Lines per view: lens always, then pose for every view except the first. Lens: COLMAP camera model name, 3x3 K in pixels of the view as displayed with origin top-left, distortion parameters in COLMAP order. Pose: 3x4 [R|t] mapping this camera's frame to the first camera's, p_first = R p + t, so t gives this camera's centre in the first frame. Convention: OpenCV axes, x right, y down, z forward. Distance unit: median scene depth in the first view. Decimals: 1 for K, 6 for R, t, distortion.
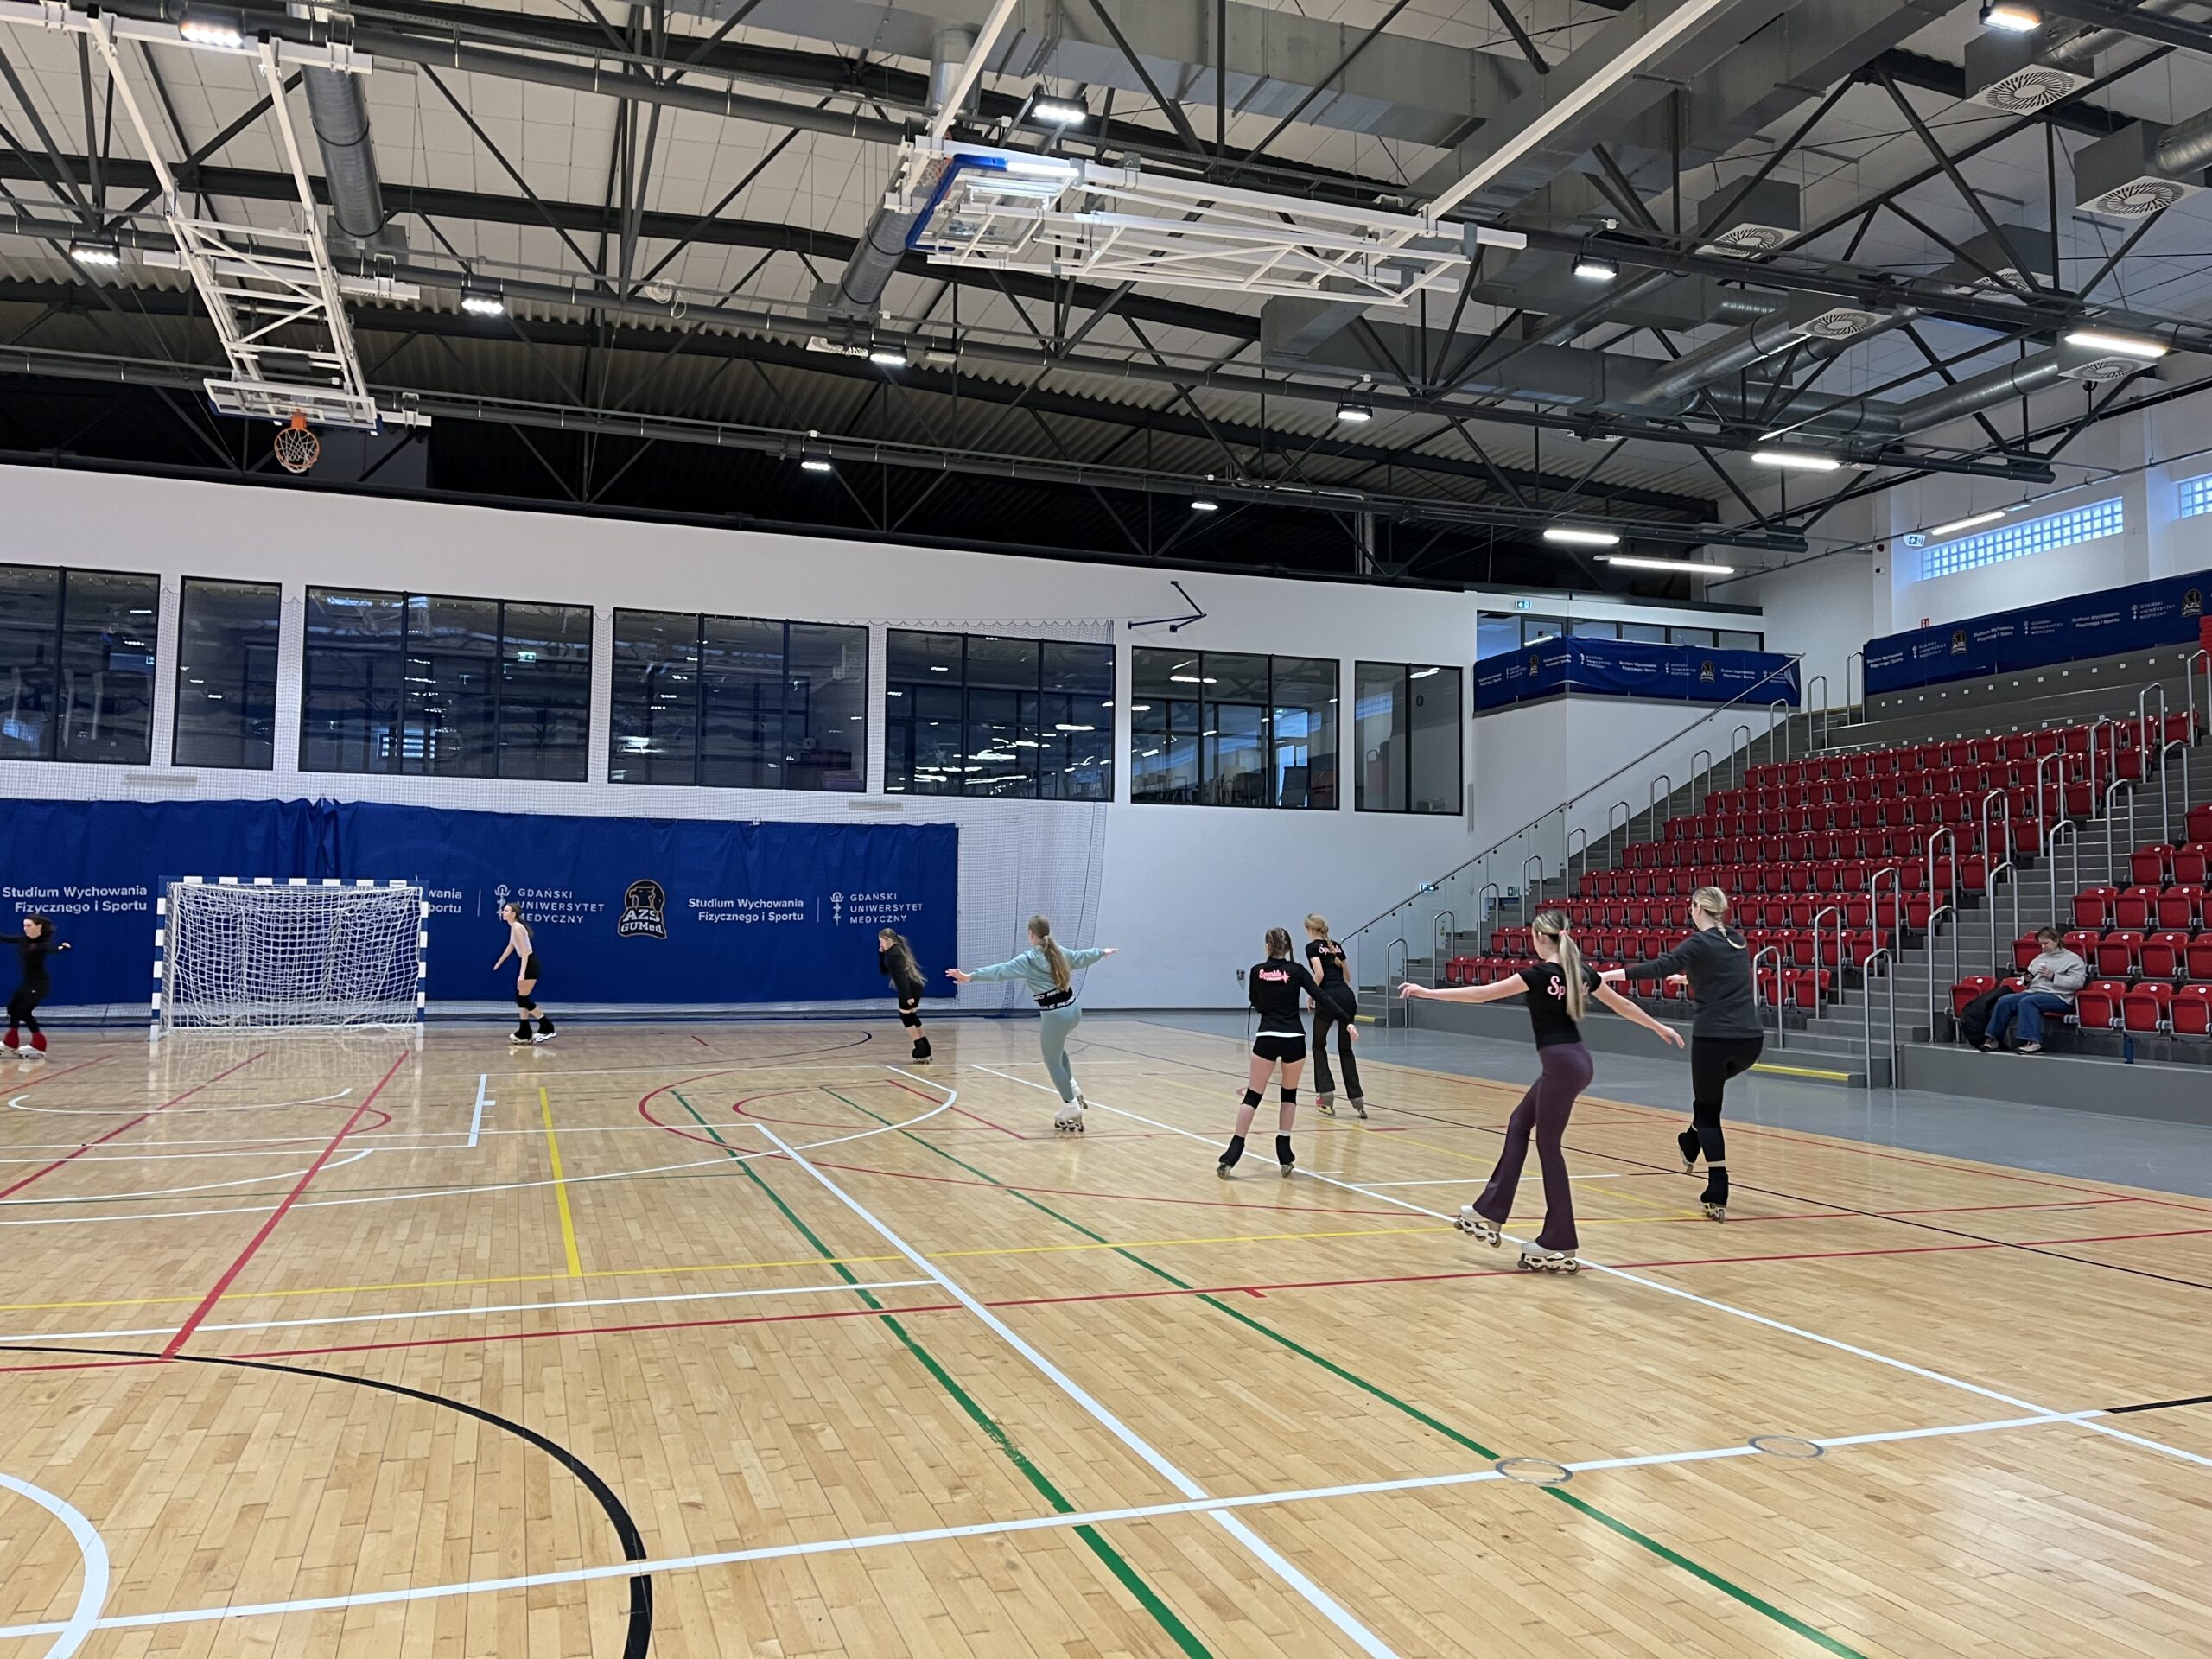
lens RADIAL K [[1690.2, 0, 1101.6], [0, 1690.2, 828.5], [0, 0, 1]] dist [0.031341, -0.018448]
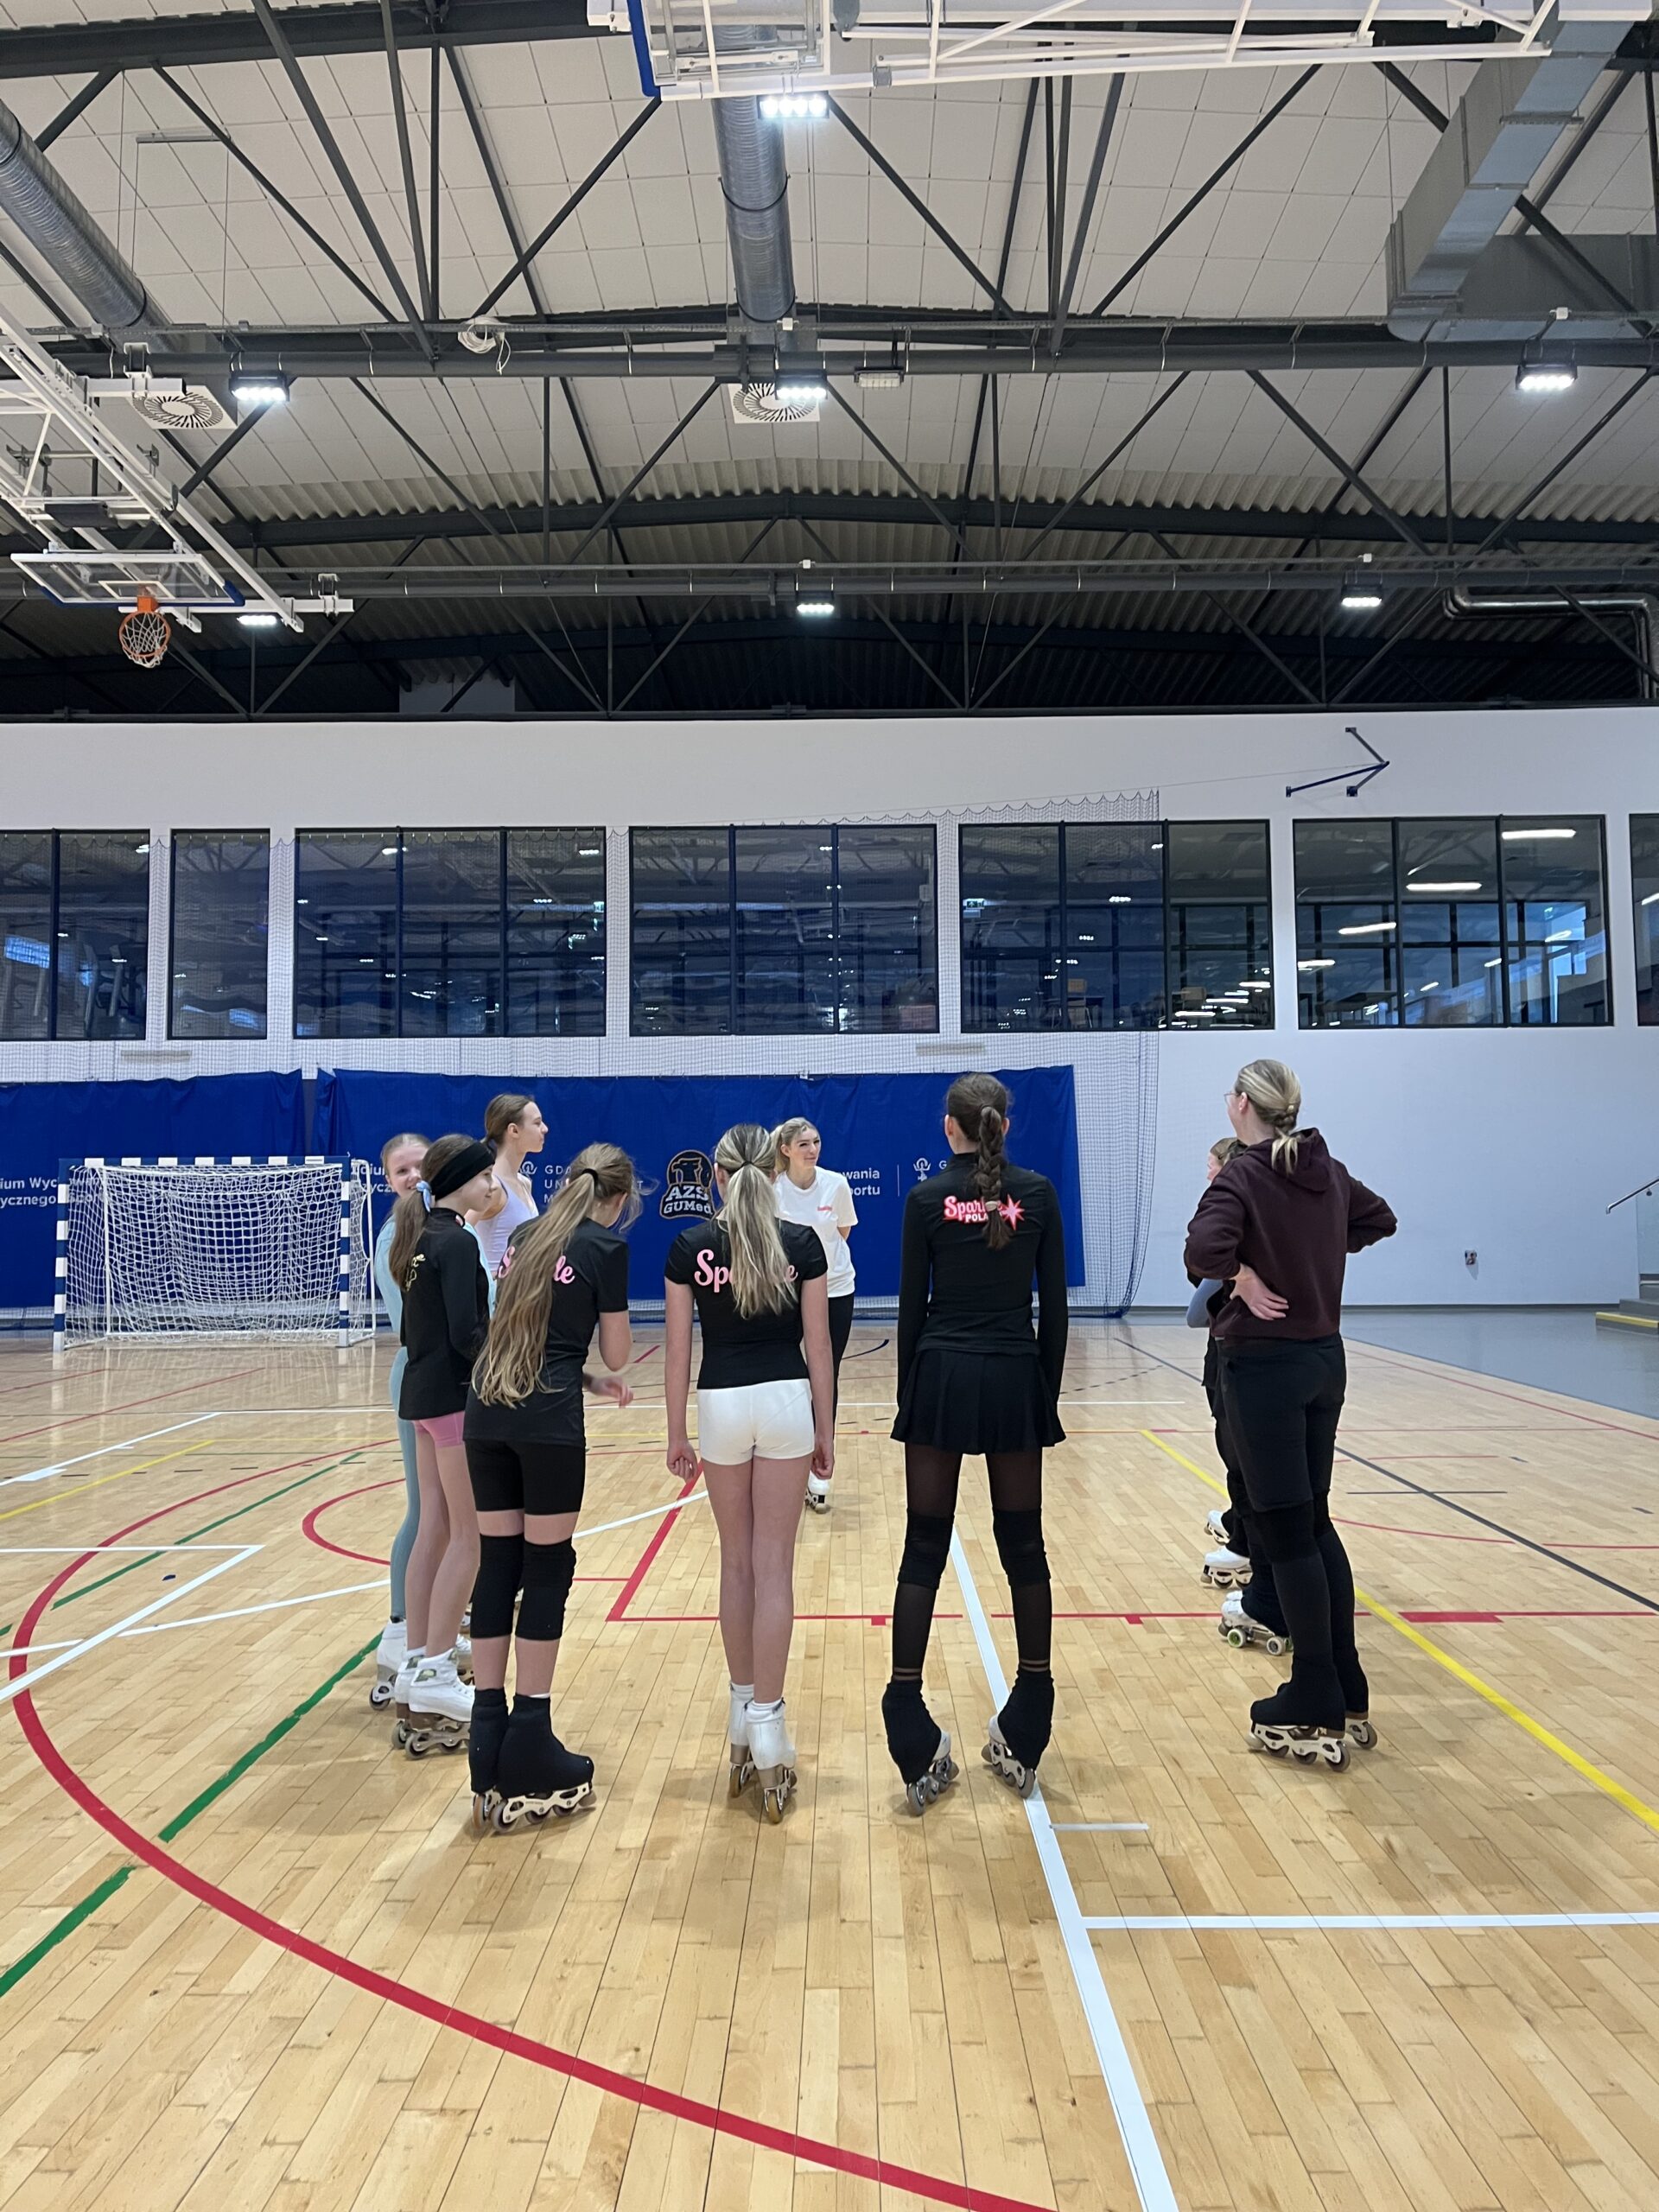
lens RADIAL K [[1690.2, 0, 832.0], [0, 1690.2, 1091.6], [0, 0, 1]] dist [0.031341, -0.018448]
pose [[0.941219, -0.043648, -0.334964, 0.083543], [0.040320, 0.999044, -0.016887, 0.019543], [0.335381, 0.002388, 0.942080, 0.257040]]
